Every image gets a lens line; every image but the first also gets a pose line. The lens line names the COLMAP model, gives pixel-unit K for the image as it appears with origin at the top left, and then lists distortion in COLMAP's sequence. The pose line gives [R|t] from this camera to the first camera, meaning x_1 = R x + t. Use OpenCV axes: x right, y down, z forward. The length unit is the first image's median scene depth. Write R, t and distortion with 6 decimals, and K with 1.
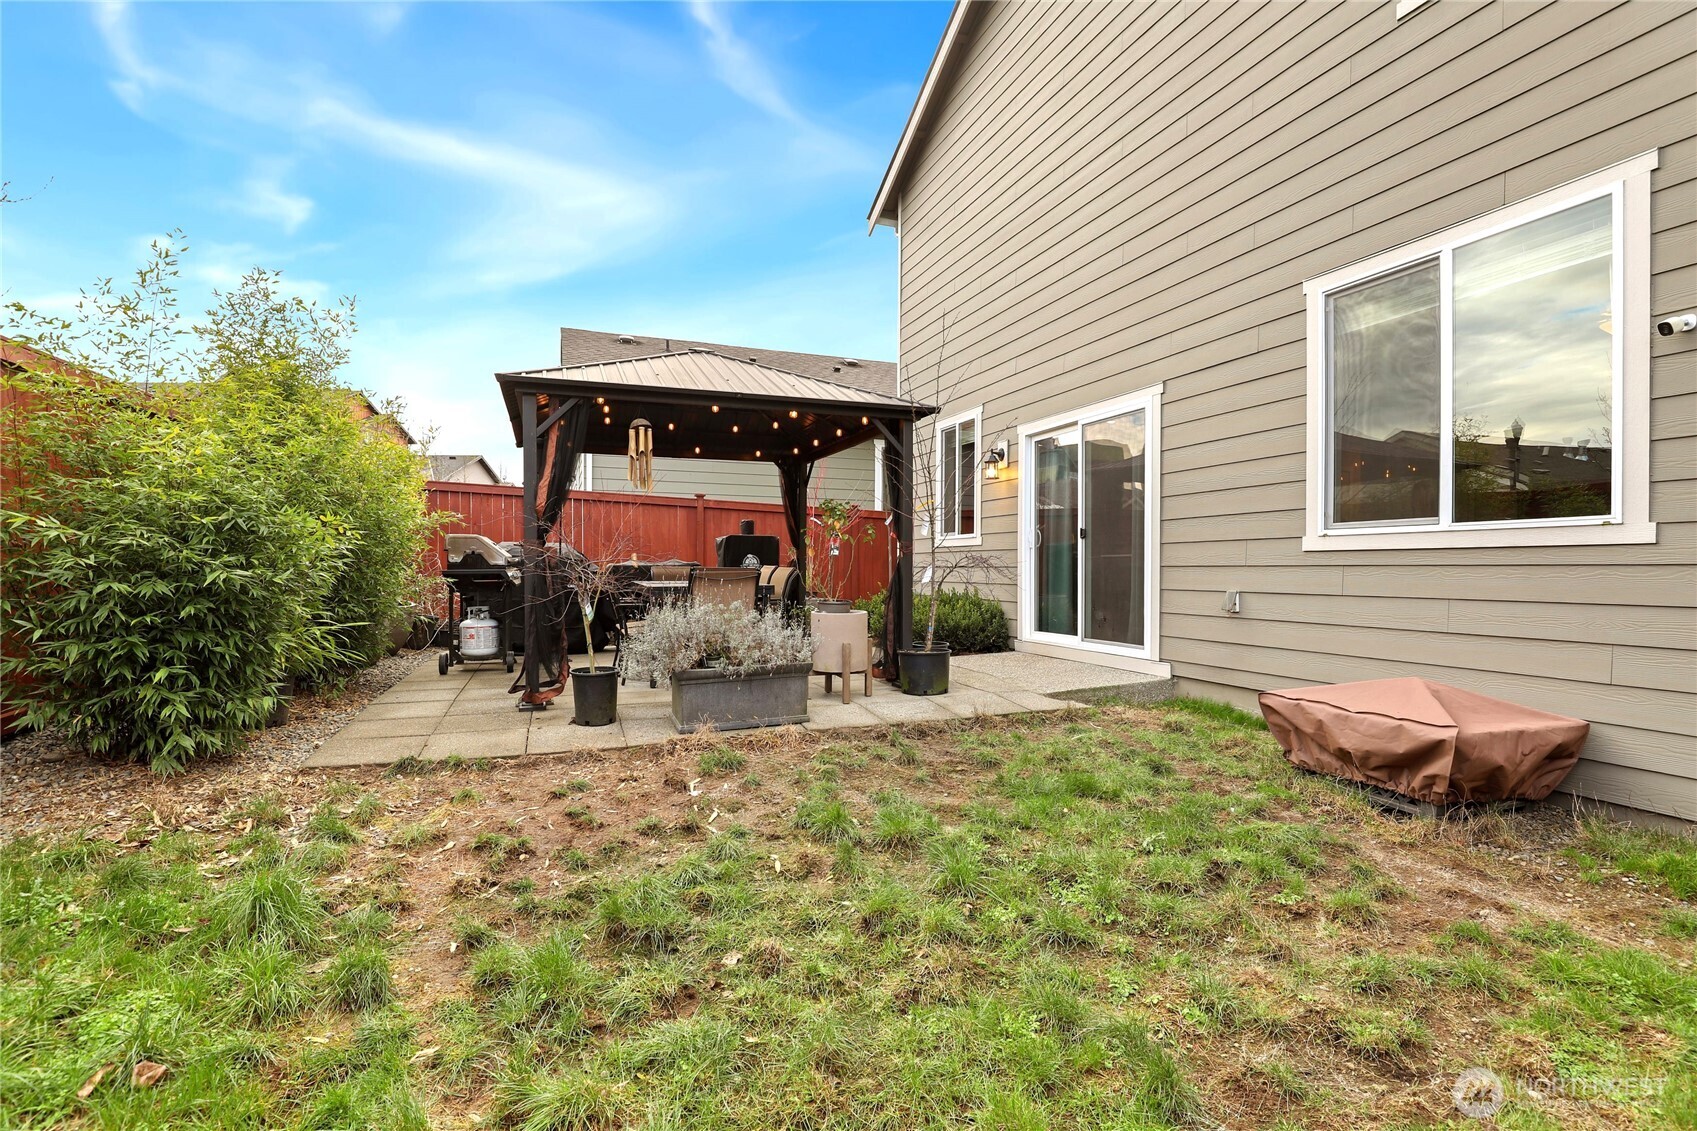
lens RADIAL K [[779.3, 0, 845.9], [0, 779.3, 566.1], [0, 0, 1]] dist [-0.022505, 0.000082]
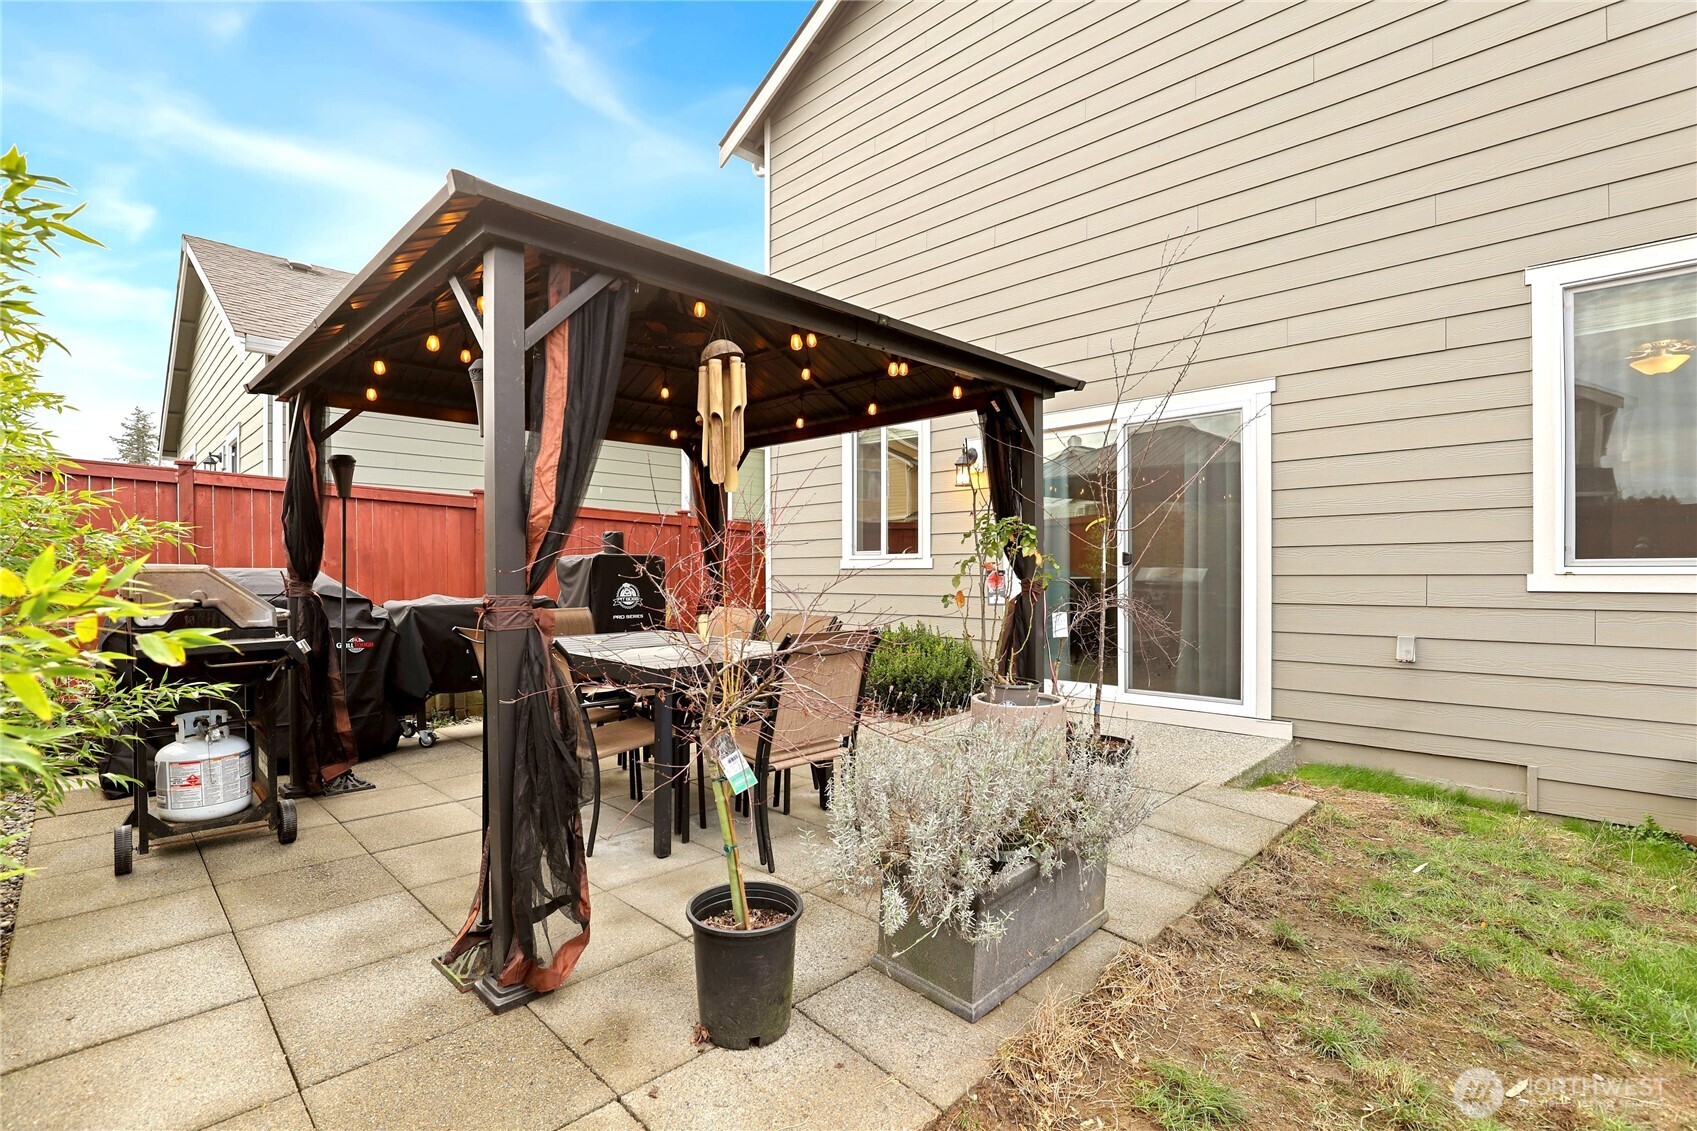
lens RADIAL K [[779.3, 0, 849.4], [0, 779.3, 571.1], [0, 0, 1]] dist [-0.022505, 0.000082]
pose [[0.909072, -0.006298, 0.416592, -0.332028], [0.005812, 0.999980, 0.002434, -0.037487], [-0.416599, 0.000209, 0.909090, 0.436606]]
